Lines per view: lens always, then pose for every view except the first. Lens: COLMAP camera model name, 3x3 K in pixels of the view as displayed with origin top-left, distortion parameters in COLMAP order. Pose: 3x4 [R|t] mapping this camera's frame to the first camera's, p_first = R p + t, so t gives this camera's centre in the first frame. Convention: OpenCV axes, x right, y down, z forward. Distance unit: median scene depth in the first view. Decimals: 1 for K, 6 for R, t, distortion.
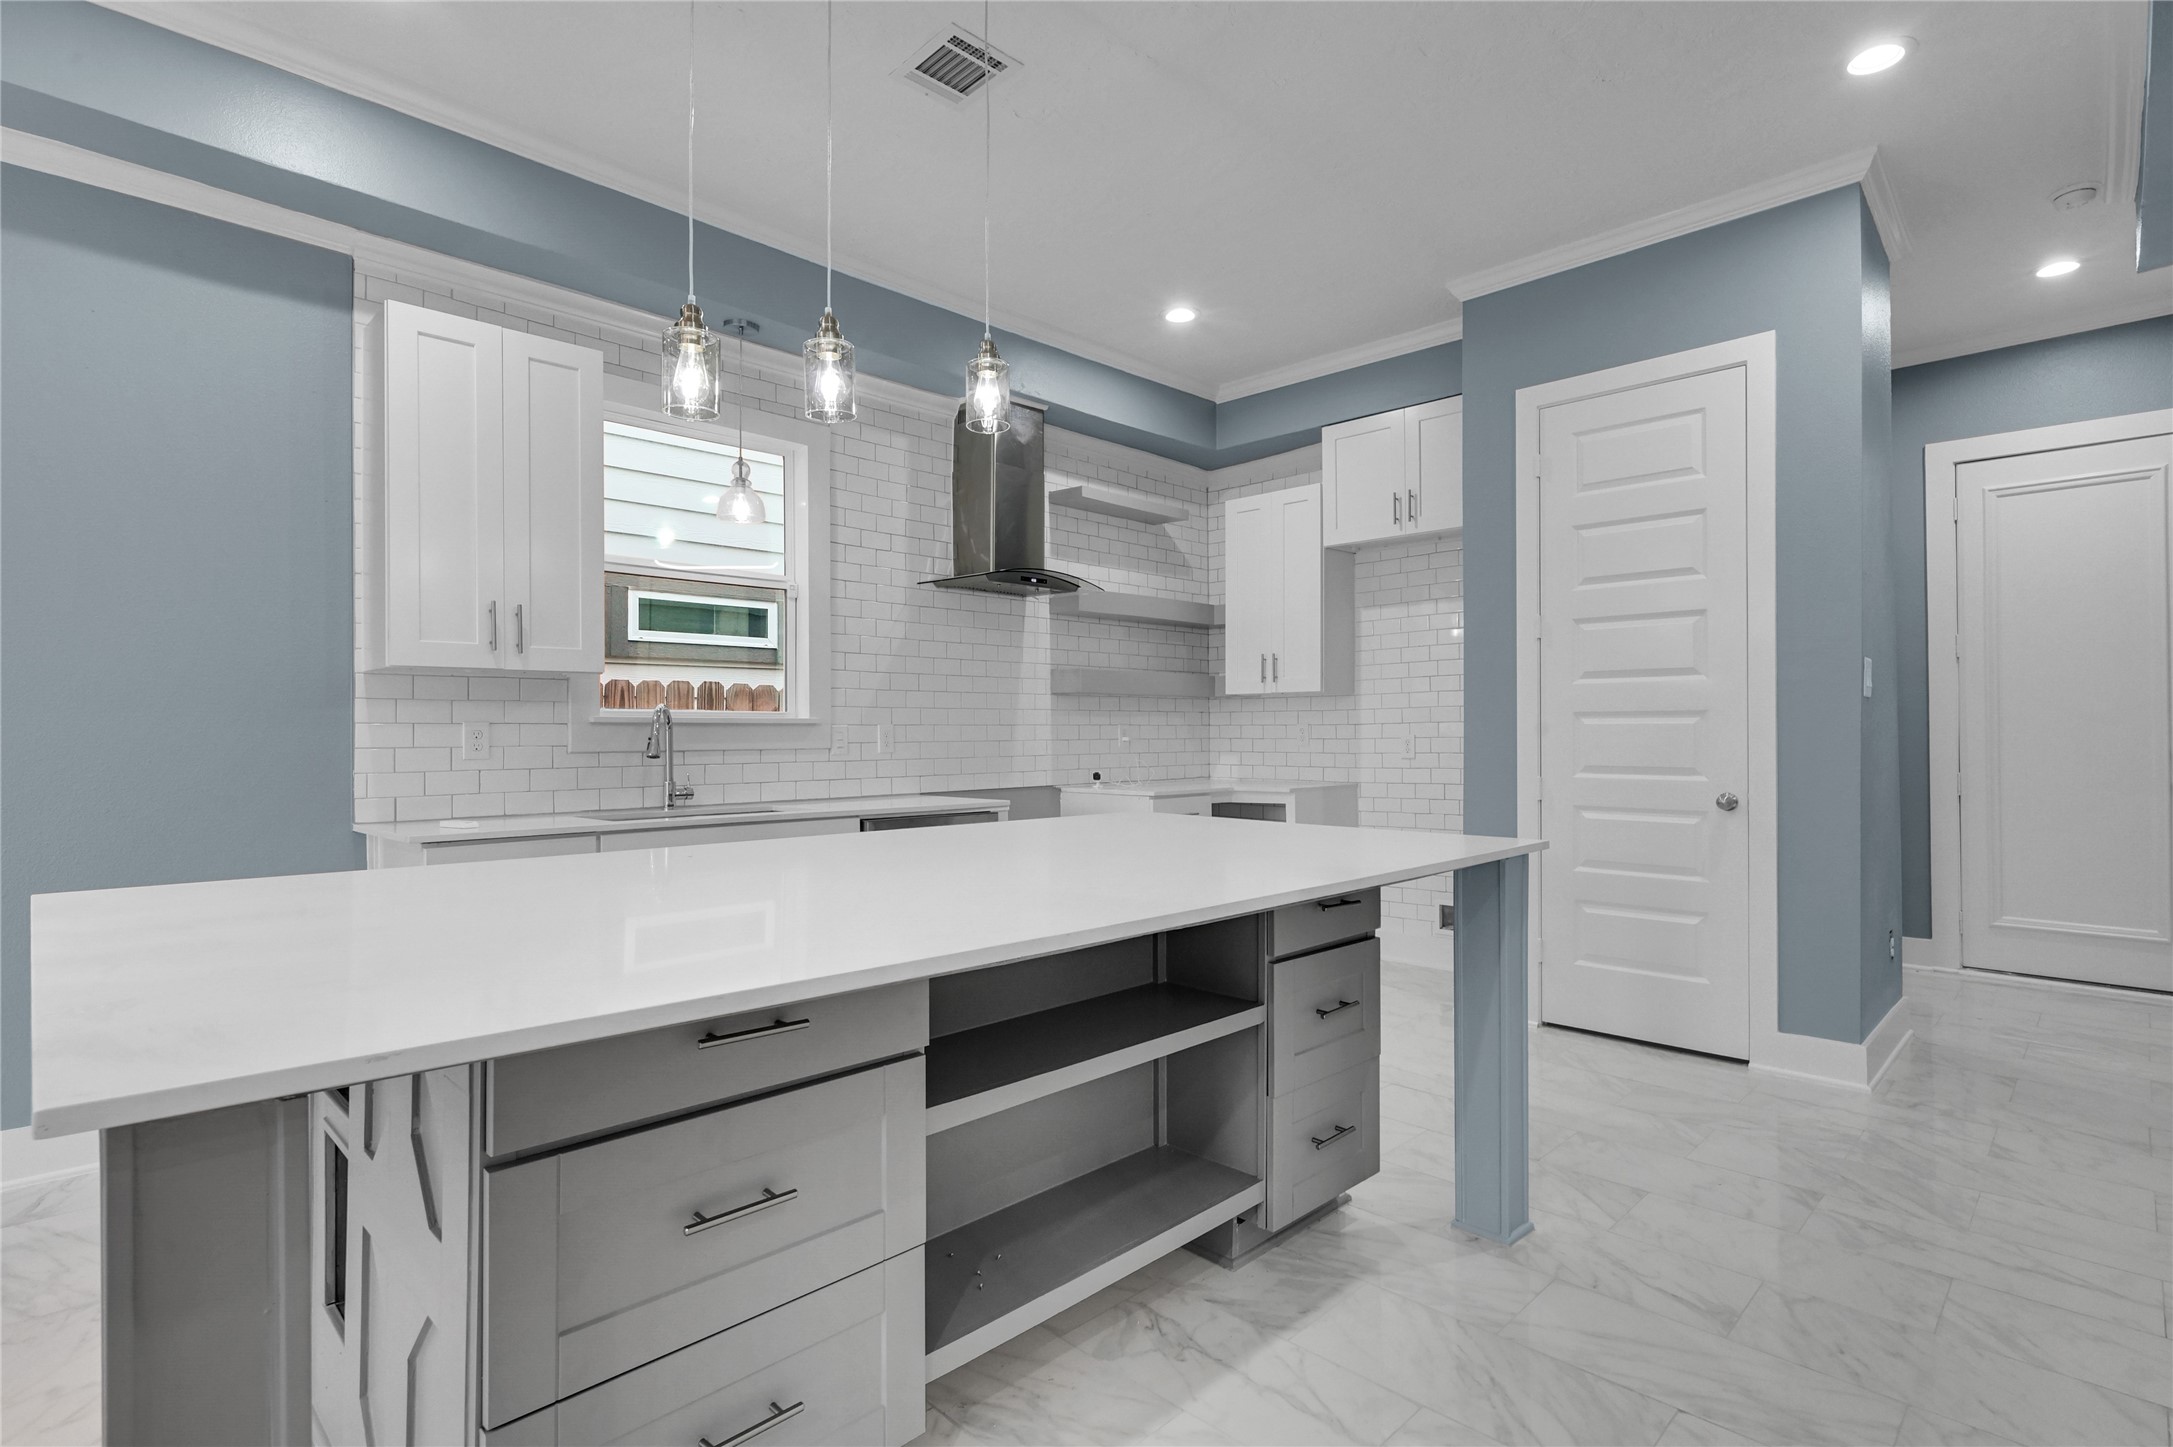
lens RADIAL K [[1048.9, 0, 1097.5], [0, 1048.9, 730.8], [0, 0, 1]] dist [0.001074, 0.000950]
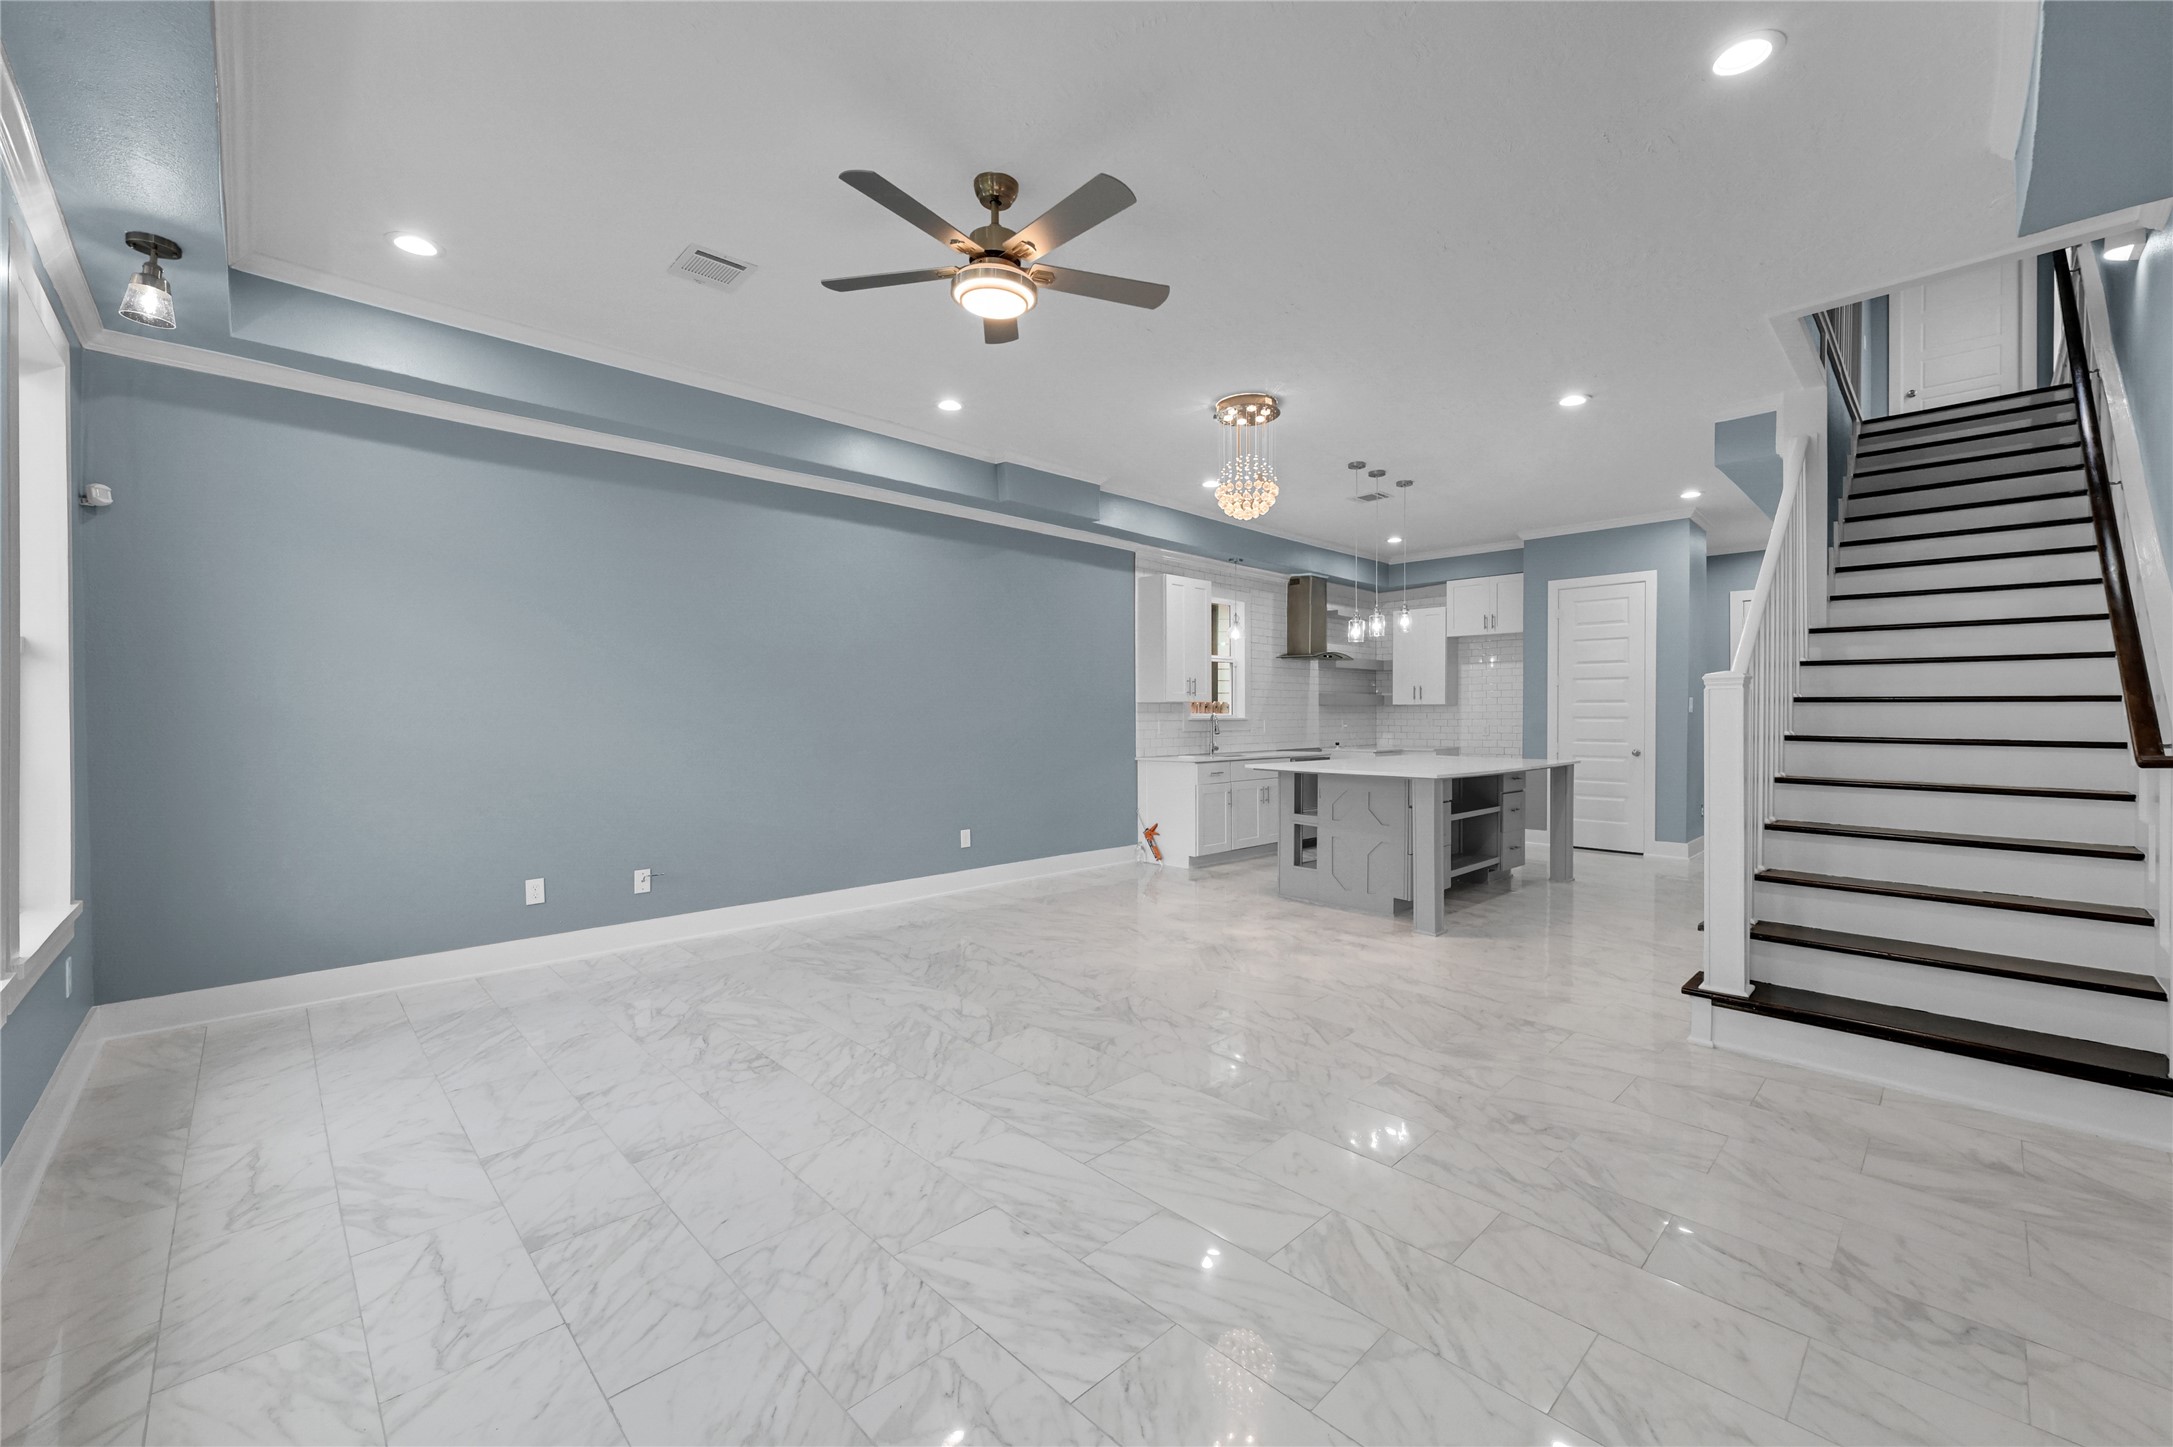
lens RADIAL K [[870.3, 0, 1097.2], [0, 870.3, 720.7], [0, 0, 1]] dist [0.003336, -0.000909]
pose [[0.999881, 0.004415, -0.014767, -0.547967], [-0.004257, 0.999934, 0.010676, -0.022943], [0.014813, -0.010612, 0.999834, -0.917855]]
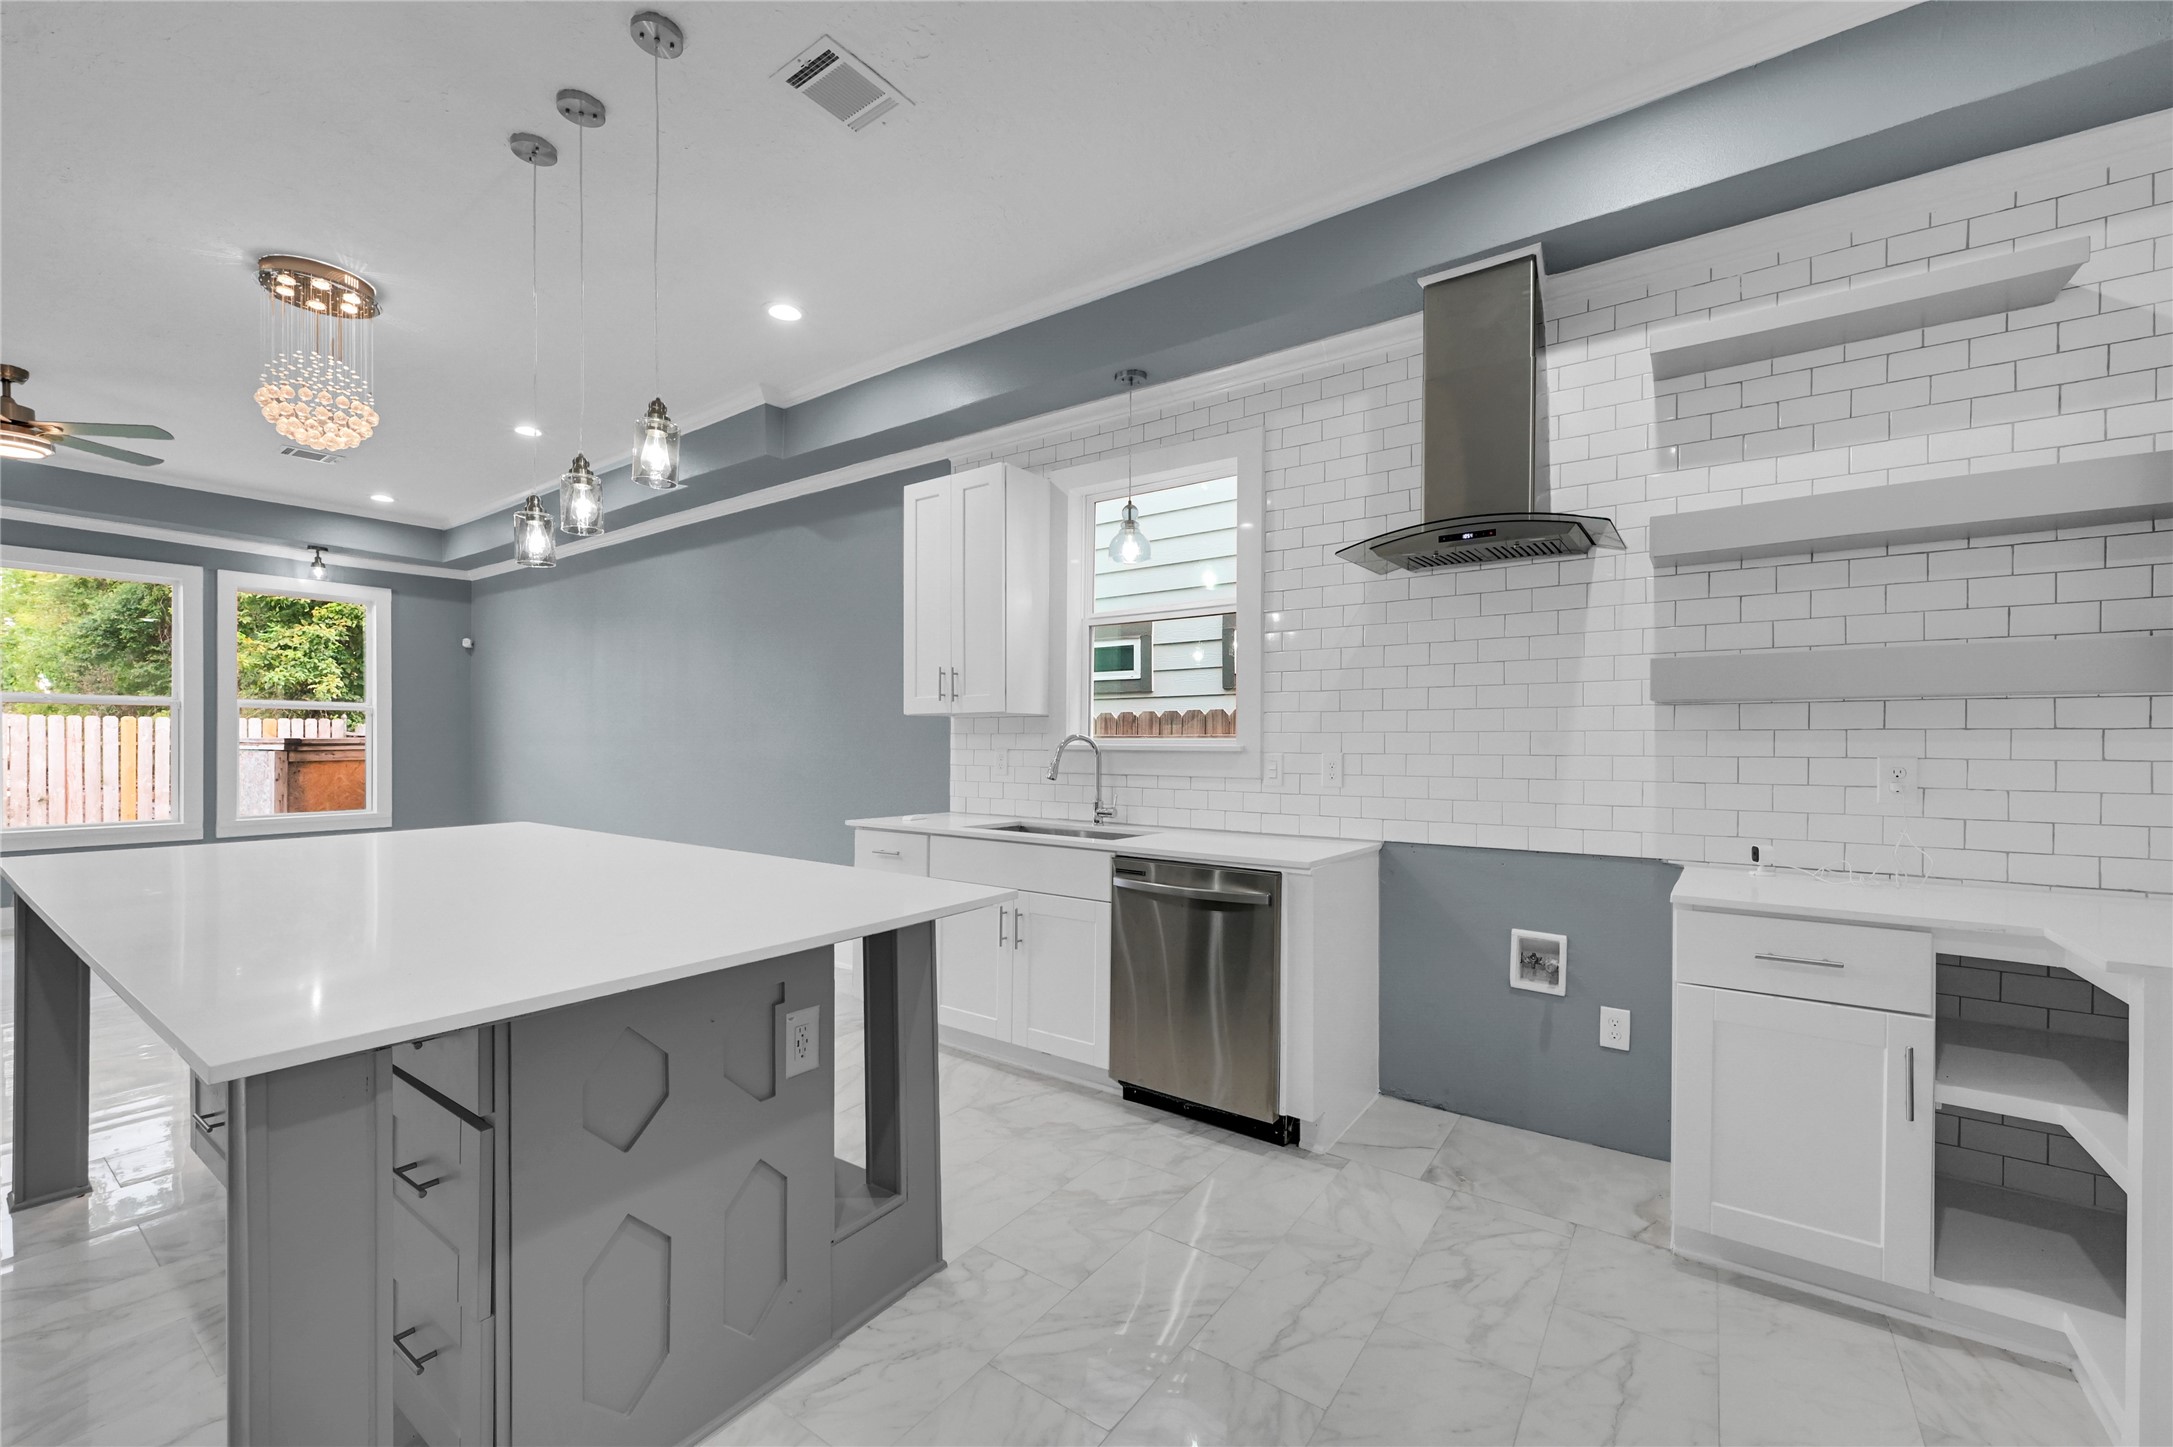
lens RADIAL K [[870.3, 0, 1091.3], [0, 870.3, 741.1], [0, 0, 1]] dist [0.003336, -0.000909]
pose [[0.156138, 0.006311, -0.987715, 0.454949], [0.000579, 0.999979, 0.006481, -0.020036], [0.987735, -0.001584, 0.156131, 0.707868]]
